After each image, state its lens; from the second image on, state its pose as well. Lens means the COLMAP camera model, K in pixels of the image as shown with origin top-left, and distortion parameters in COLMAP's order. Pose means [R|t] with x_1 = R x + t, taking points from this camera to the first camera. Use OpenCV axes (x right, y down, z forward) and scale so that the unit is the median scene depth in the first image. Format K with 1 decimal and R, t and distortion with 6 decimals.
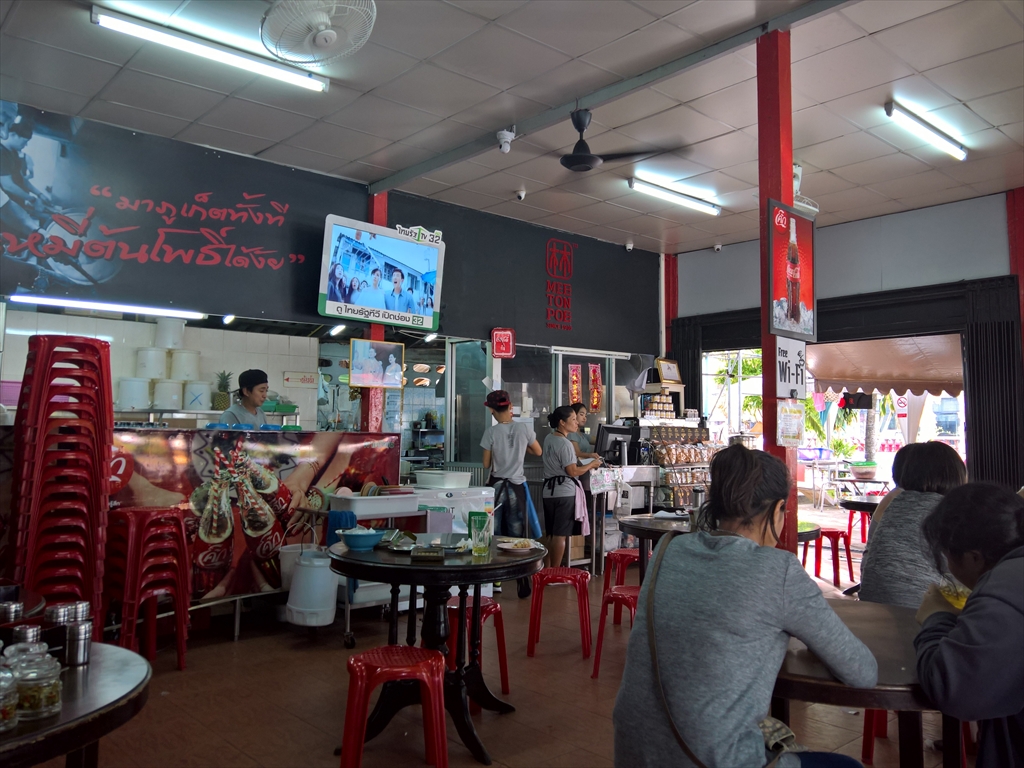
lens RADIAL K [[805.3, 0, 517.2], [0, 805.3, 387.0], [0, 0, 1]] dist [0.011220, -0.002319]
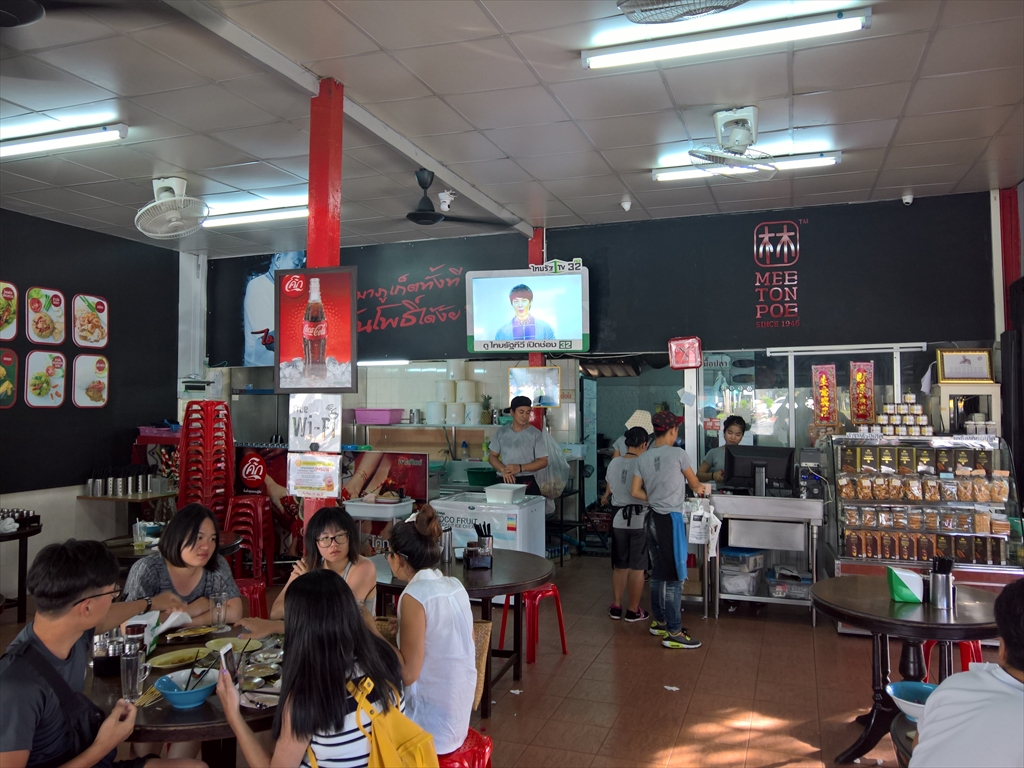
lens RADIAL K [[805.3, 0, 516.8], [0, 805.3, 378.1], [0, 0, 1]] dist [0.011220, -0.002319]
pose [[0.472706, -0.033429, -0.880586, 0.898793], [0.057388, 0.998327, -0.007092, -0.037650], [0.879350, -0.047182, 0.473833, 0.475527]]
